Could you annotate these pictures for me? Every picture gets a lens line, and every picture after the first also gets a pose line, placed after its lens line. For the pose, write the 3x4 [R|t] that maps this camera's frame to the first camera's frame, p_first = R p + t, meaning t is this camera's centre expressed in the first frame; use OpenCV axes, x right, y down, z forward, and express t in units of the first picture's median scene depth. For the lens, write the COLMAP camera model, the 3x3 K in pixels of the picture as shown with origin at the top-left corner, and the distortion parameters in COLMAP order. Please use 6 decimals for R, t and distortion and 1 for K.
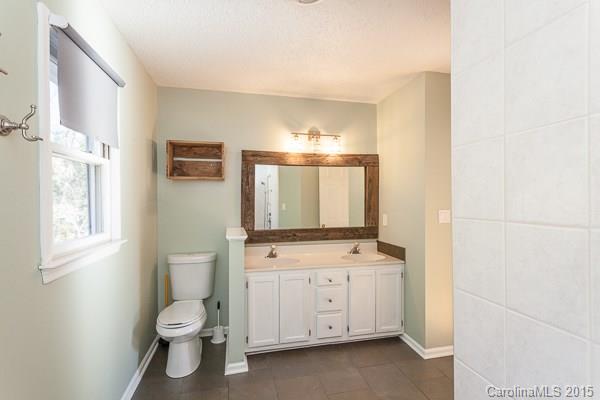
lens RADIAL K [[288.1, 0, 300.0], [0, 288.1, 200.0], [0, 0, 1]] dist [0.002765, 0.000731]
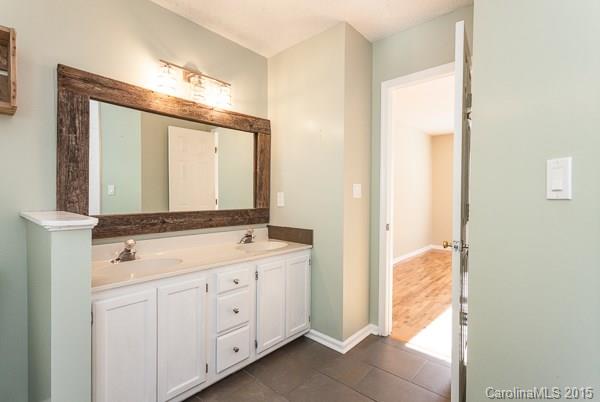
lens RADIAL K [[288.1, 0, 300.0], [0, 288.1, 201.0], [0, 0, 1]] dist [0.002765, 0.000731]
pose [[0.814978, -0.002037, 0.579489, -0.147636], [-0.008554, 0.999843, 0.015545, 0.064074], [-0.579429, -0.017626, 0.814832, 0.309608]]
